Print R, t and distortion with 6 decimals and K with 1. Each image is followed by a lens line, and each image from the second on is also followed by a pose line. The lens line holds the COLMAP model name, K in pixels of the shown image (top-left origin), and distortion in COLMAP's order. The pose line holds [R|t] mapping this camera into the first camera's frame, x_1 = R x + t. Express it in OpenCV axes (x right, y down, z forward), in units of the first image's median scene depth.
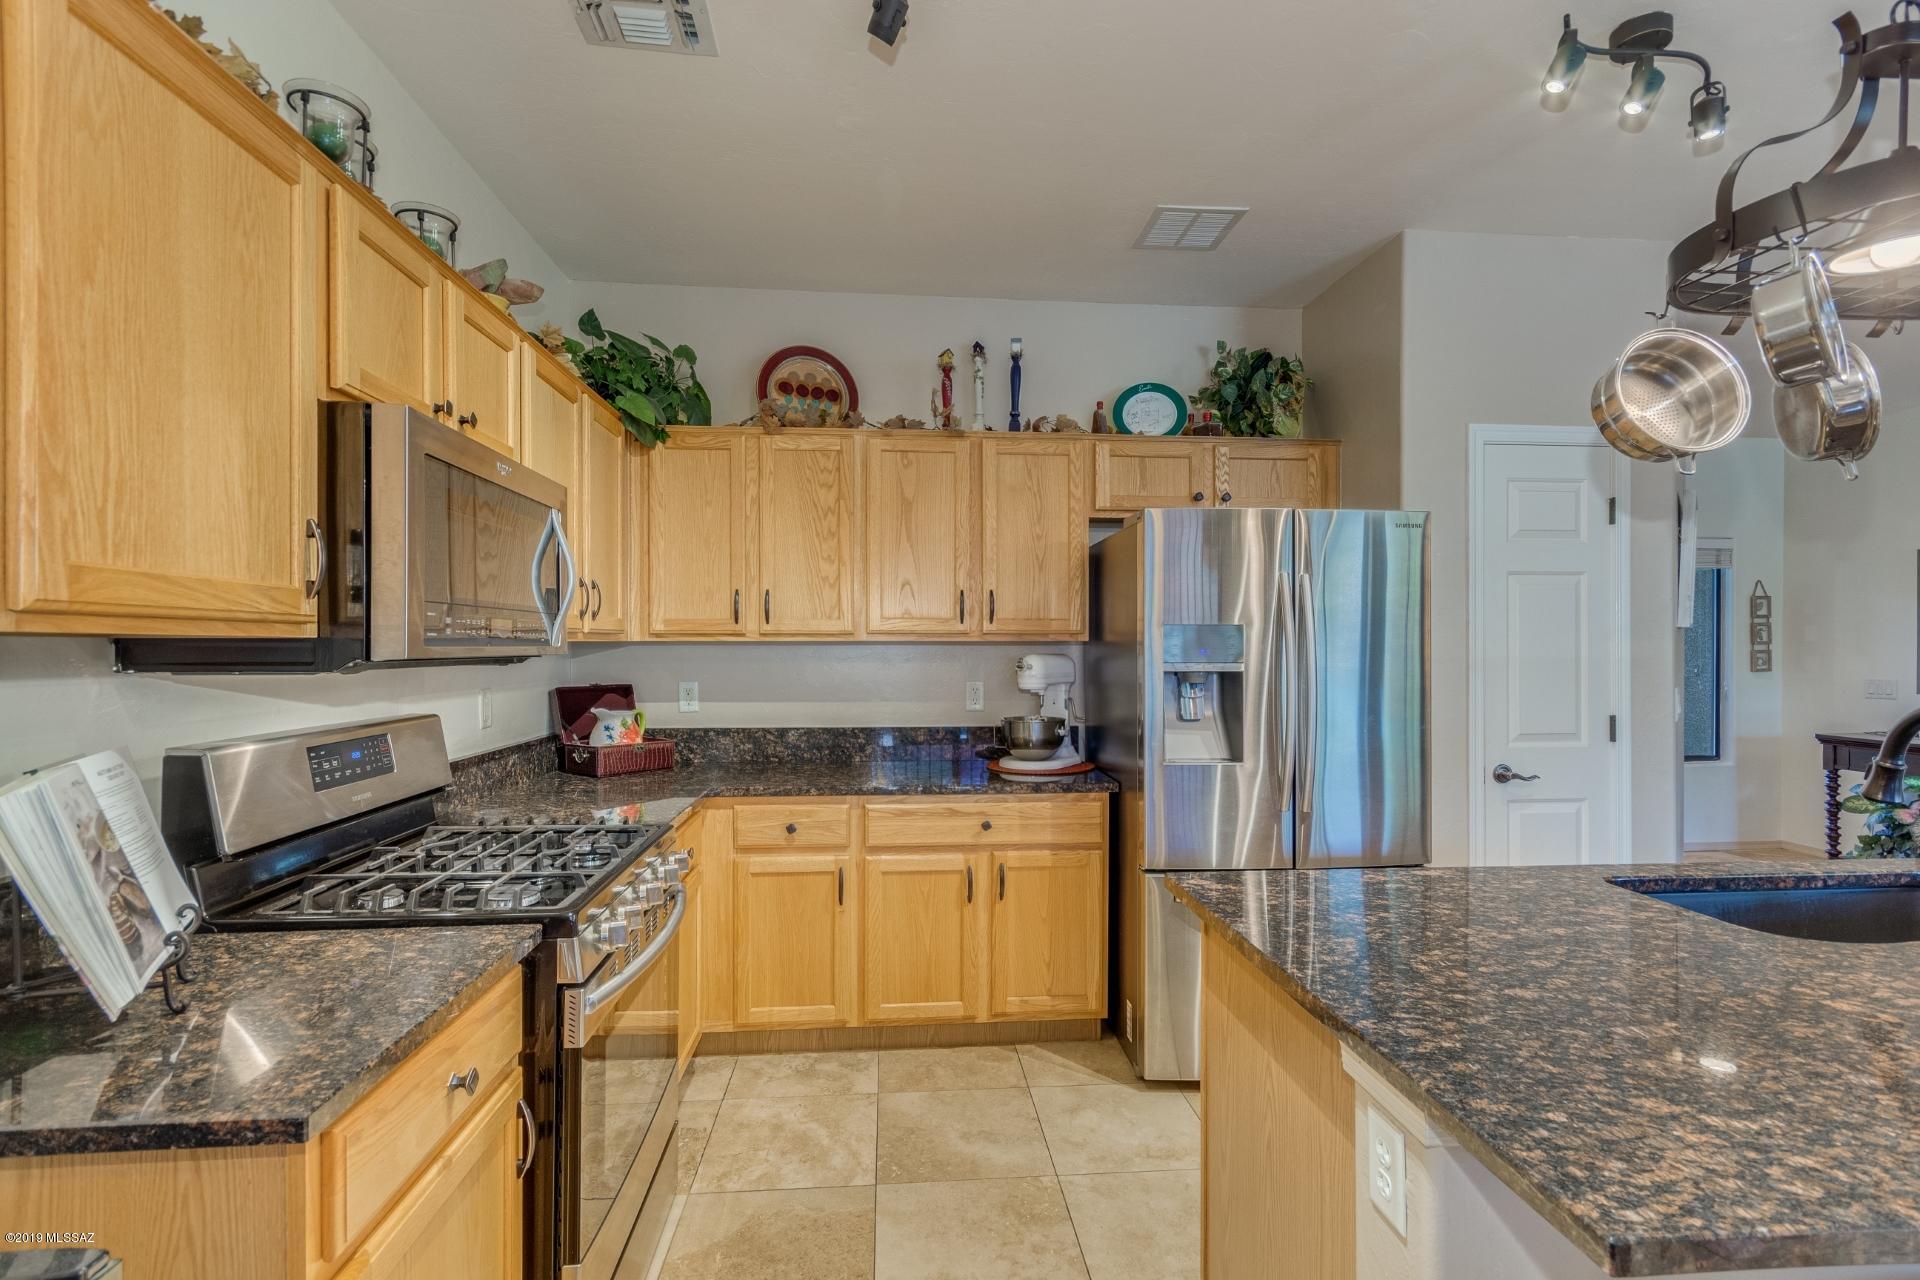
lens RADIAL K [[891.5, 0, 965.9], [0, 891.5, 645.2], [0, 0, 1]] dist [-0.001835, -0.000932]
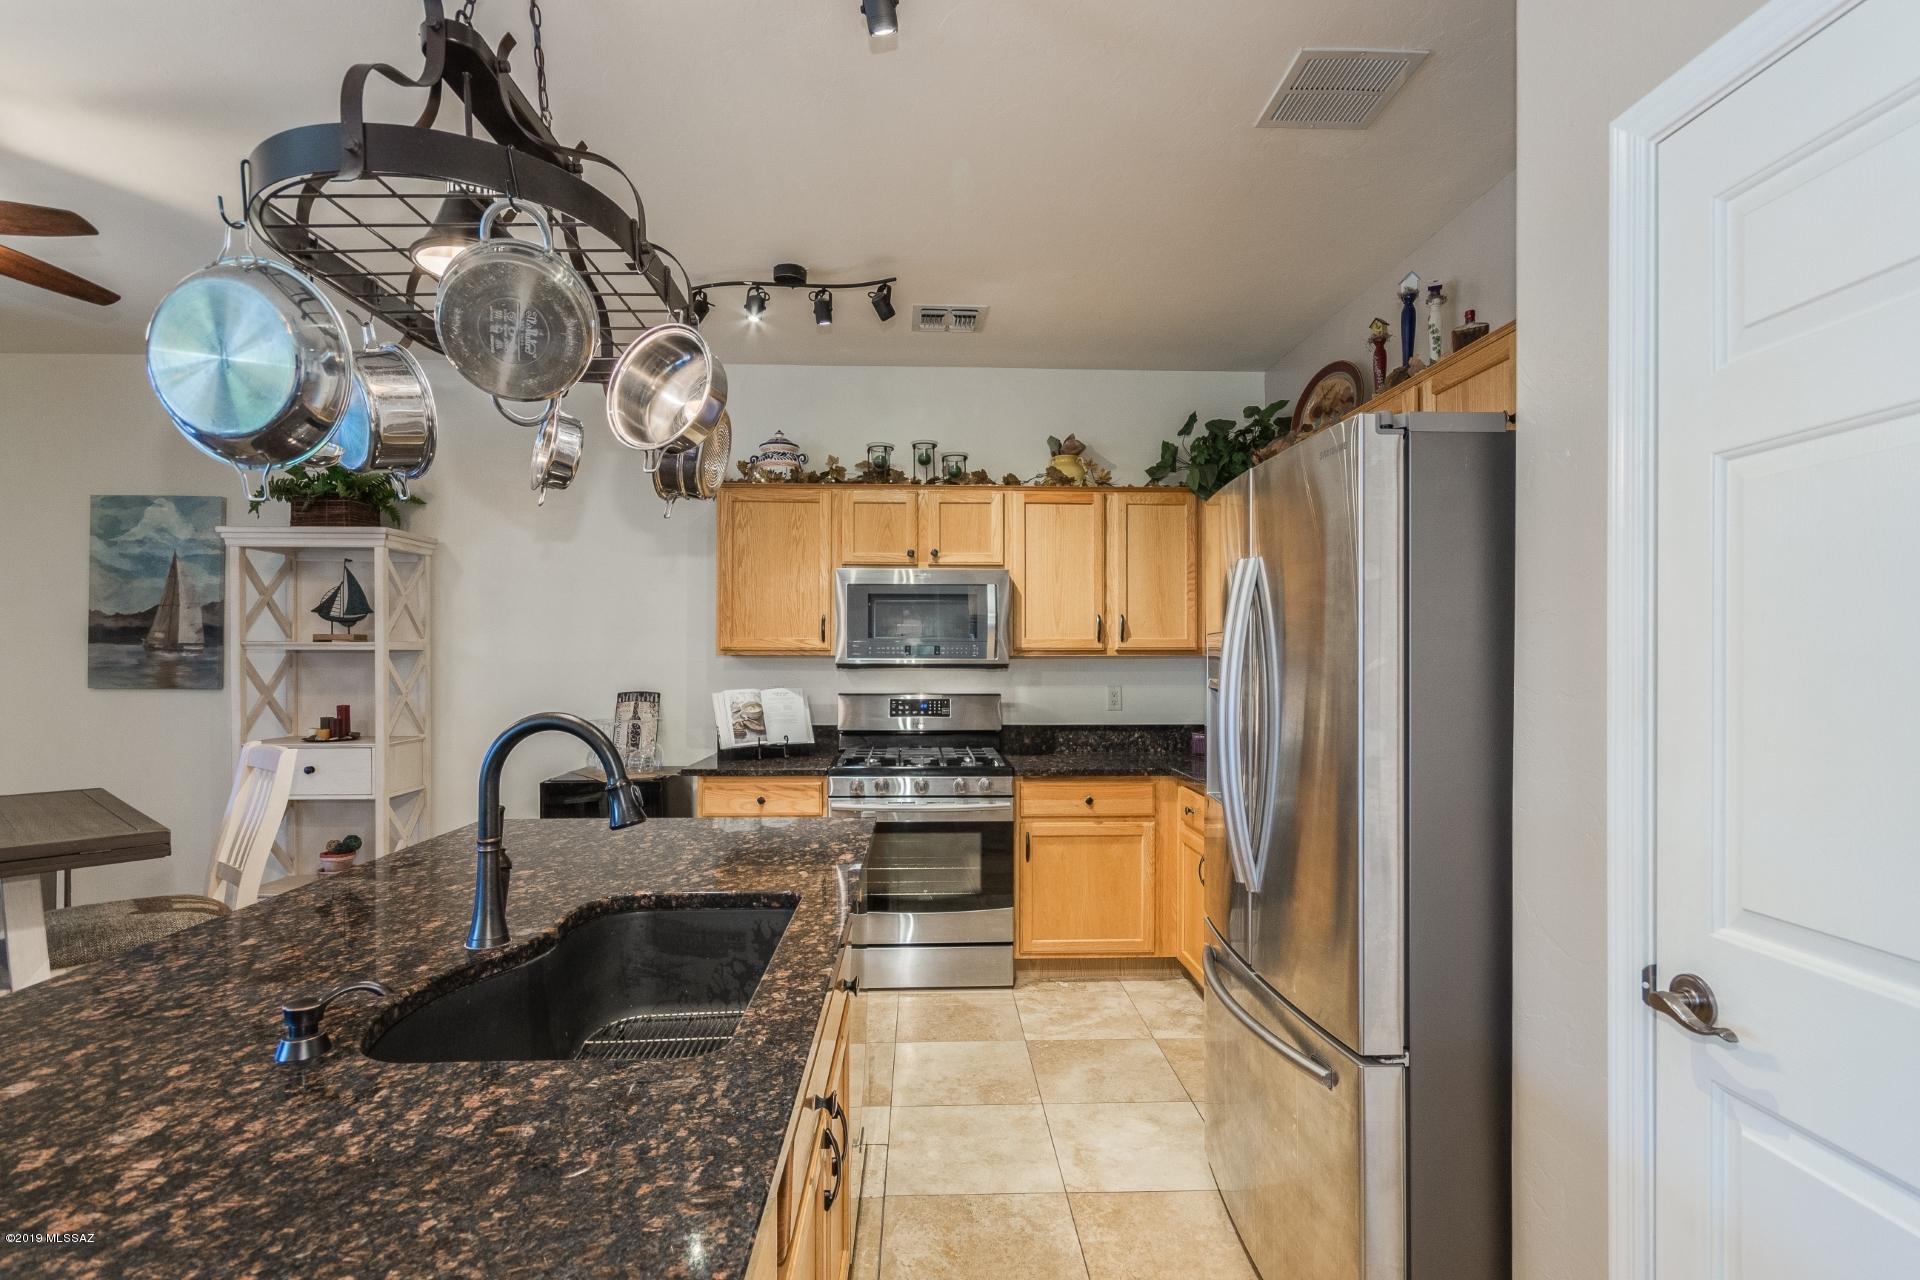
lens RADIAL K [[908.6, 0, 961.2], [0, 908.6, 663.3], [0, 0, 1]] dist [0.003804, -0.000423]
pose [[-0.040332, 0.003252, -0.999181, 0.989889], [-0.000790, 0.999994, 0.003287, 0.002393], [0.999186, 0.000922, -0.040330, 0.704752]]
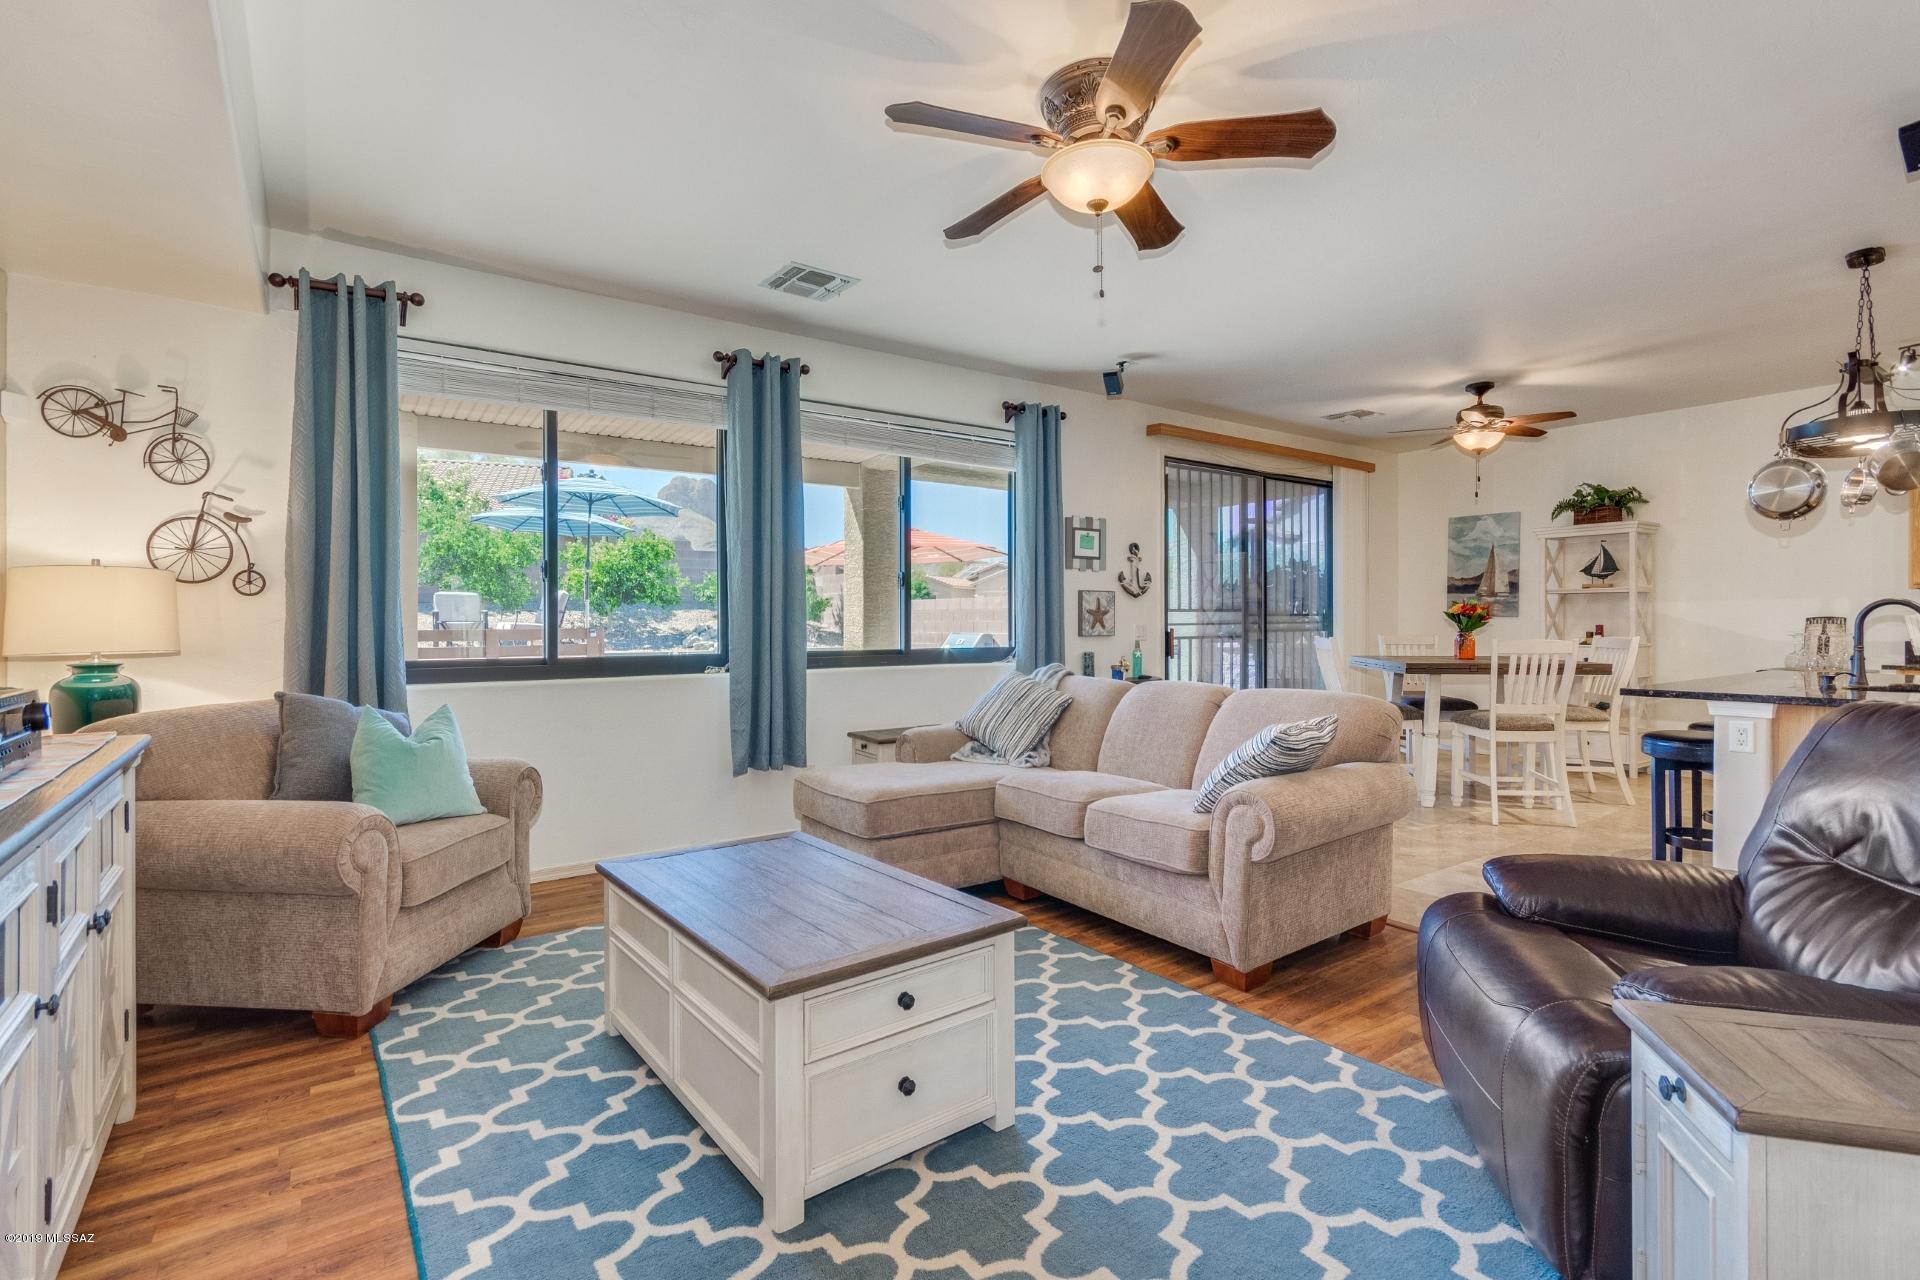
lens RADIAL K [[908.6, 0, 960.4], [0, 908.6, 625.2], [0, 0, 1]] dist [0.003804, -0.000423]
pose [[-0.861726, 0.004611, -0.507353, 2.276314], [0.003659, 0.999989, 0.002875, 0.057675], [0.507360, 0.000621, -0.861734, 0.913748]]
